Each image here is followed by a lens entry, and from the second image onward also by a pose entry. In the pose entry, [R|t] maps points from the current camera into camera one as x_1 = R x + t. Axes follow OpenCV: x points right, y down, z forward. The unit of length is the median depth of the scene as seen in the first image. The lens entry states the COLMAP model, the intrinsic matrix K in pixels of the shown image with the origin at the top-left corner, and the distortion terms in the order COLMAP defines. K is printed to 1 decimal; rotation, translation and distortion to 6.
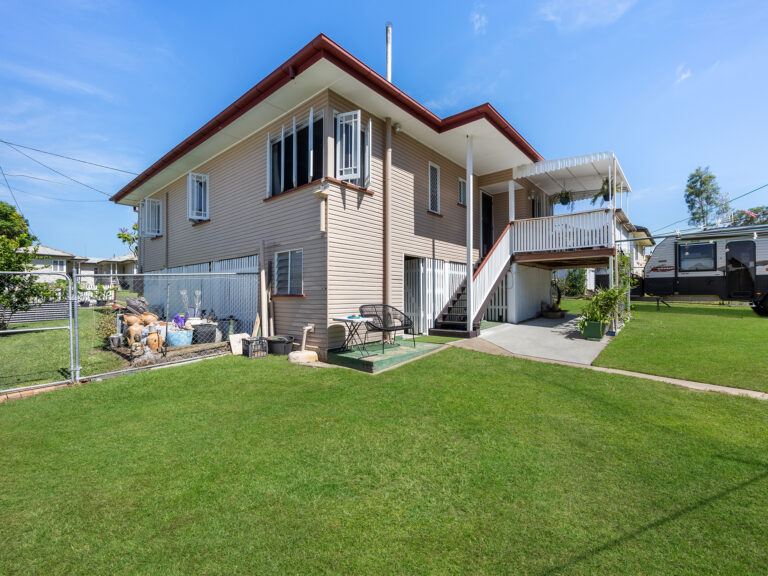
lens RADIAL K [[346.2, 0, 380.5], [0, 346.2, 290.6], [0, 0, 1]] dist [-0.000335, -0.000079]
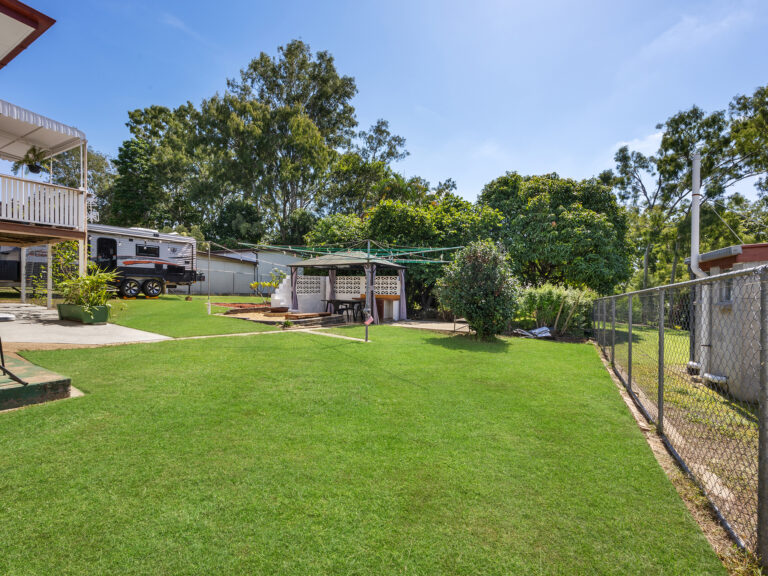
lens RADIAL K [[346.2, 0, 379.8], [0, 346.2, 288.8], [0, 0, 1]] dist [-0.000335, -0.000079]
pose [[-0.218205, -0.006481, 0.975881, -0.381560], [-0.019538, 0.999807, 0.002271, 0.016702], [-0.975707, -0.018571, -0.218289, 0.303091]]
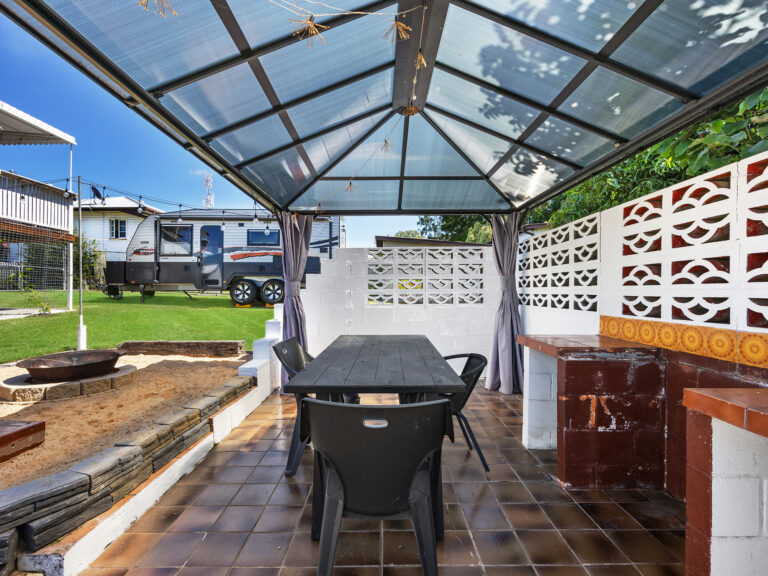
lens RADIAL K [[346.2, 0, 384.9], [0, 346.2, 290.6], [0, 0, 1]] dist [-0.000335, -0.000079]
pose [[0.744761, 0.001406, 0.667329, 0.745123], [-0.005088, 0.999981, 0.003572, 0.025625], [-0.667312, -0.006056, 0.744754, -0.001344]]
